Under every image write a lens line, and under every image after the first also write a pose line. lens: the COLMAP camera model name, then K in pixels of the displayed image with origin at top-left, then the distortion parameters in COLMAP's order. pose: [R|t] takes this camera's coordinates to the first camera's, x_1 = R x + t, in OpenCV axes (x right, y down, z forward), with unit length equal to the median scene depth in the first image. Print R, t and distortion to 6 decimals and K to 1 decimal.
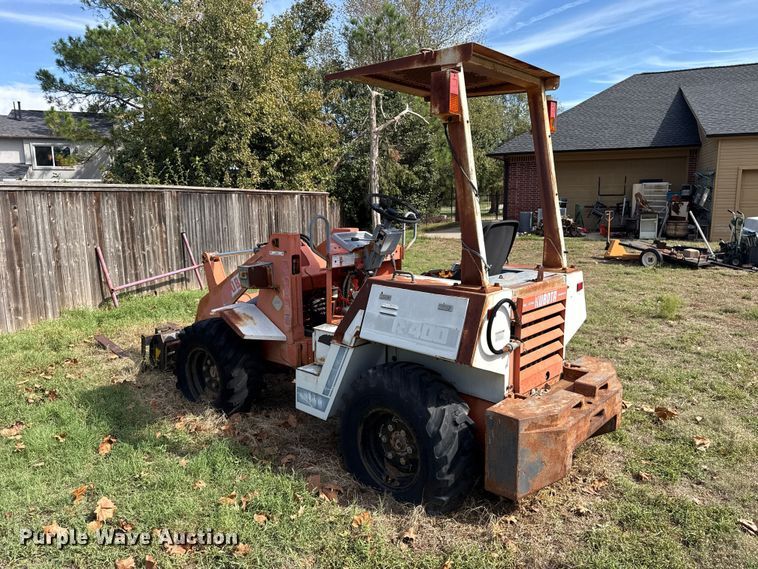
lens RADIAL K [[537.0, 0, 376.8], [0, 537.0, 284.9], [0, 0, 1]] dist [0.063211, -0.091419]
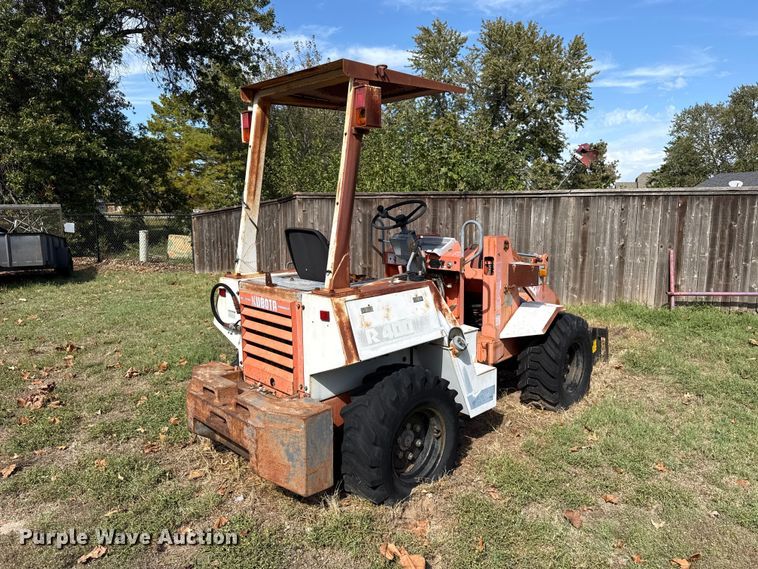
lens RADIAL K [[536.0, 0, 380.8], [0, 536.0, 285.5], [0, 0, 1]] dist [0.040063, -0.050712]
pose [[-0.052024, 0.156237, -0.986349, 0.788925], [-0.156036, 0.974283, 0.162556, -0.126471], [0.986380, 0.162363, -0.026308, 0.745844]]
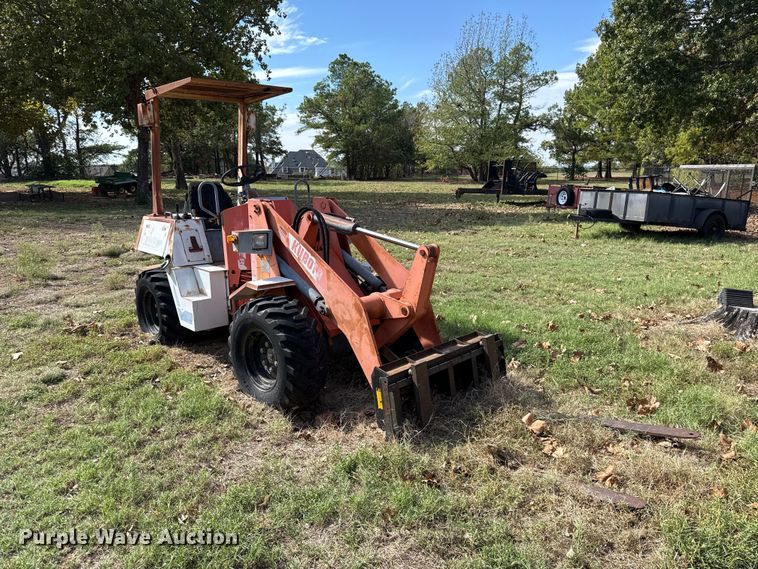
lens RADIAL K [[528.4, 0, 379.0], [0, 528.4, 284.5], [0, 0, 1]] dist [0.110682, -0.169082]
pose [[-0.995394, -0.002767, 0.095827, -0.324133], [0.032109, 0.932226, 0.360450, -0.266464], [-0.090329, 0.361867, -0.927843, 1.699927]]
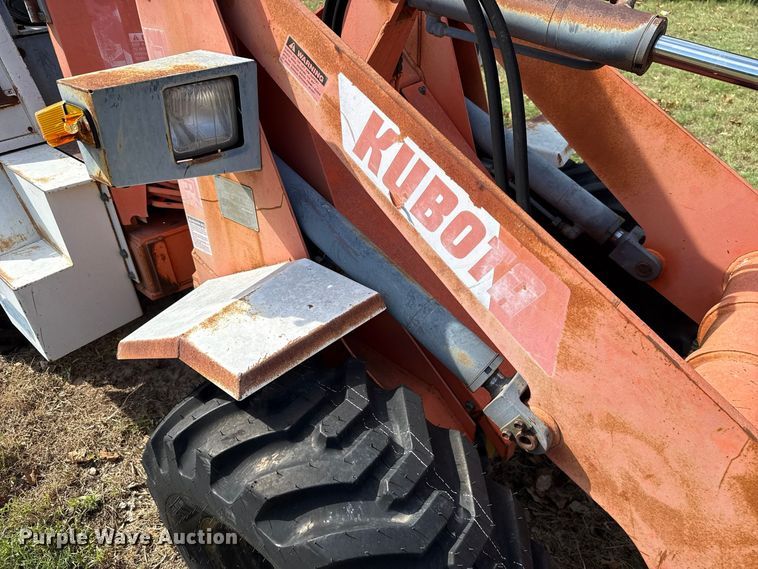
lens RADIAL K [[536.0, 0, 380.8], [0, 536.0, 285.5], [0, 0, 1]] dist [0.040063, -0.050712]
pose [[-0.999473, 0.032450, -0.001310, -0.122037], [0.022019, 0.706741, 0.707130, -0.127981], [0.023872, 0.706728, -0.707082, 1.107240]]
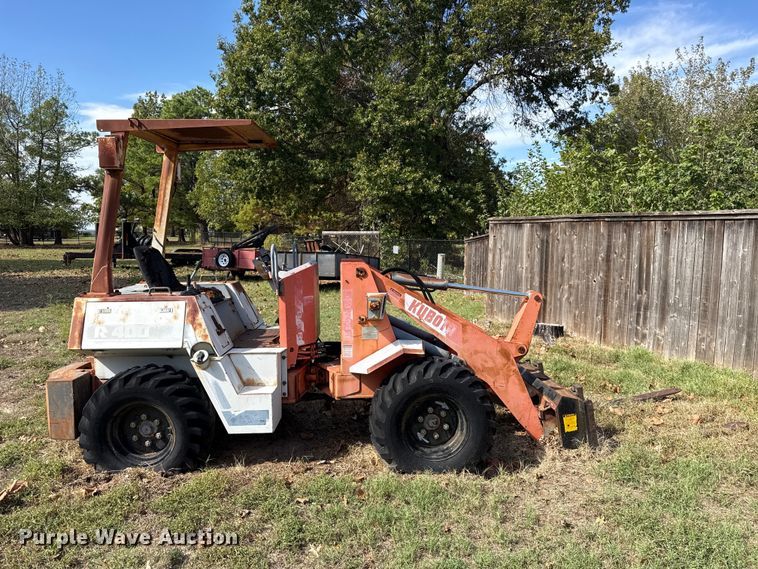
lens RADIAL K [[528.4, 0, 379.0], [0, 528.4, 284.5], [0, 0, 1]] dist [0.110682, -0.169082]
pose [[-0.735359, 0.074850, -0.673531, 0.443614], [-0.100966, 0.970688, 0.218108, -0.234298], [0.670114, 0.228391, -0.706247, 1.462770]]
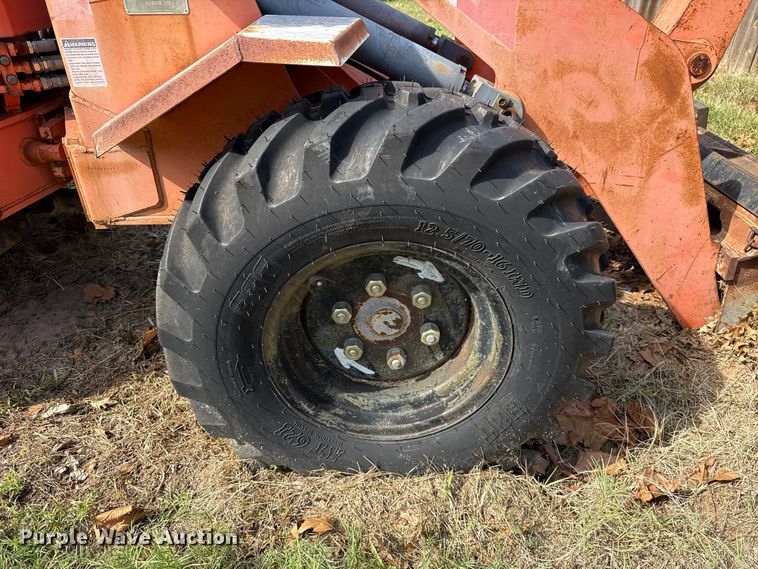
lens RADIAL K [[537.0, 0, 376.8], [0, 537.0, 284.9], [0, 0, 1]] dist [0.063211, -0.091419]
pose [[-0.770142, 0.353371, -0.531046, 0.018587], [-0.085993, 0.767410, 0.635364, -0.044181], [0.632049, 0.534987, -0.560627, 1.146571]]
